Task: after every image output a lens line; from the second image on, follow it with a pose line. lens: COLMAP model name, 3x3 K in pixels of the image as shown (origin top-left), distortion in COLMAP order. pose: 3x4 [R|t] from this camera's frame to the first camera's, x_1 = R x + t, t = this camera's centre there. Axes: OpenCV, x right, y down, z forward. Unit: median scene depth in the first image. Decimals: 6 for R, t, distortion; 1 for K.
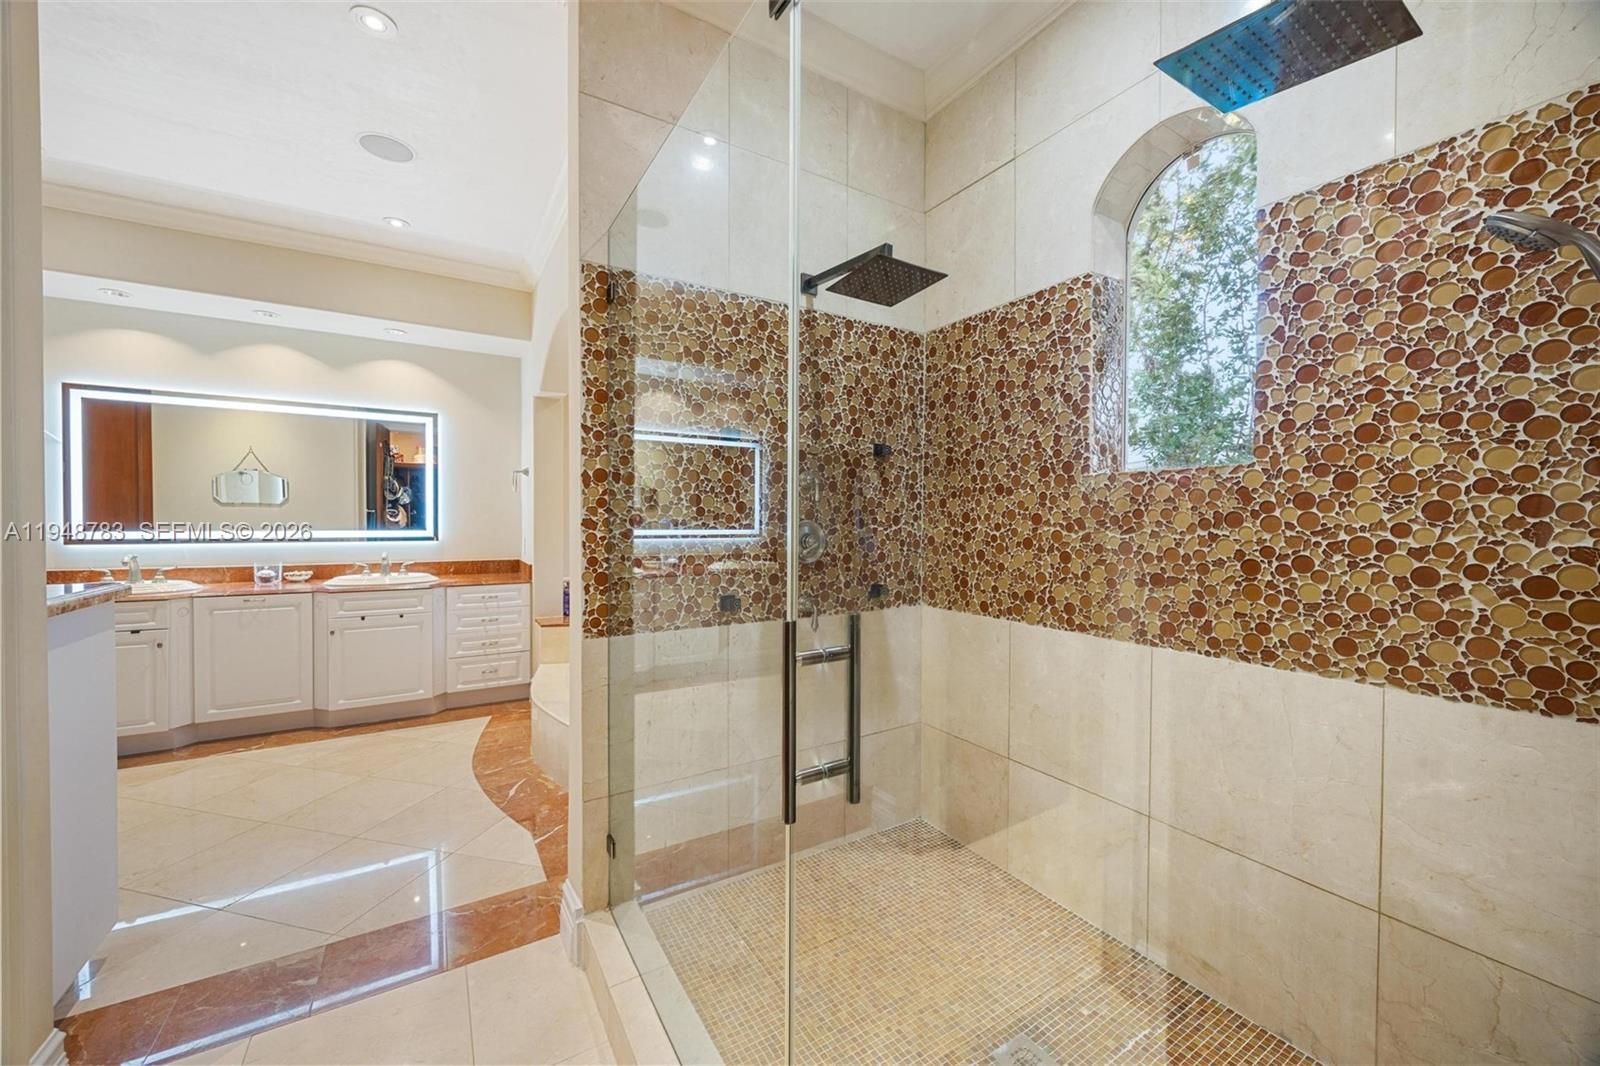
lens RADIAL K [[620.3, 0, 801.7], [0, 620.3, 529.8], [0, 0, 1]] dist [-0.000297, -0.000150]
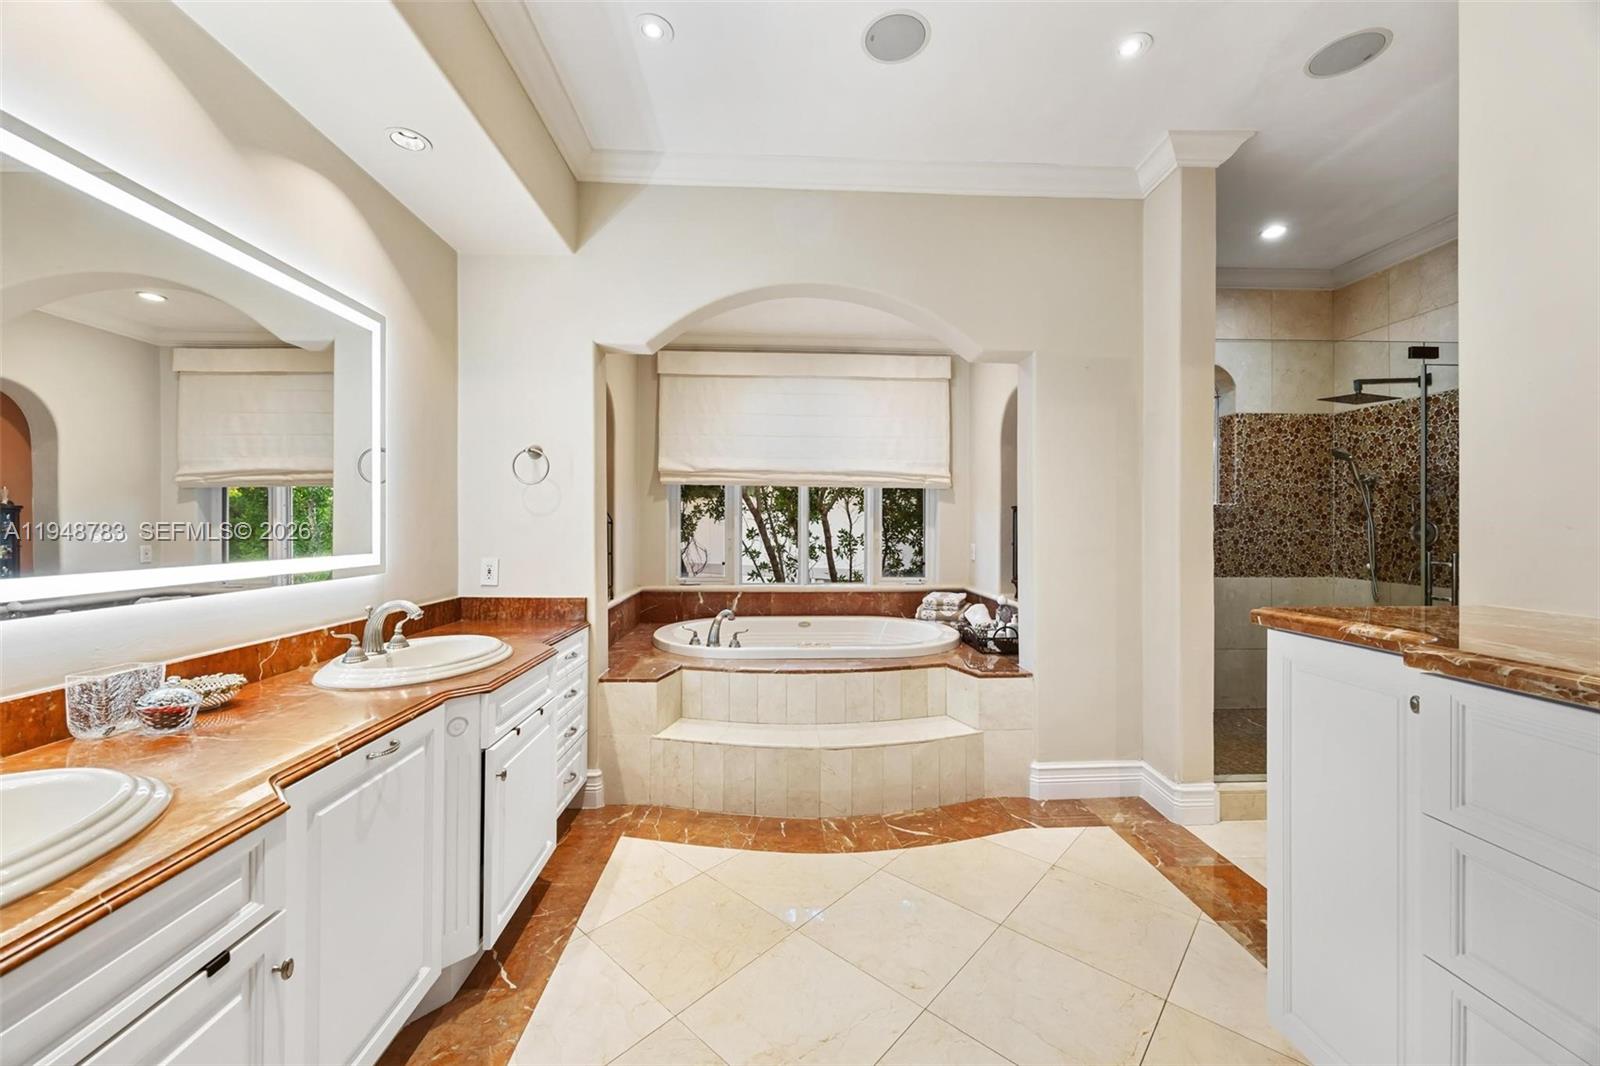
lens RADIAL K [[620.3, 0, 804.7], [0, 620.3, 525.1], [0, 0, 1]] dist [-0.000297, -0.000150]
pose [[0.465174, -0.006258, 0.885197, -2.817357], [0.016808, 0.999857, -0.001764, -0.046949], [-0.885059, 0.015698, 0.465213, 1.533357]]
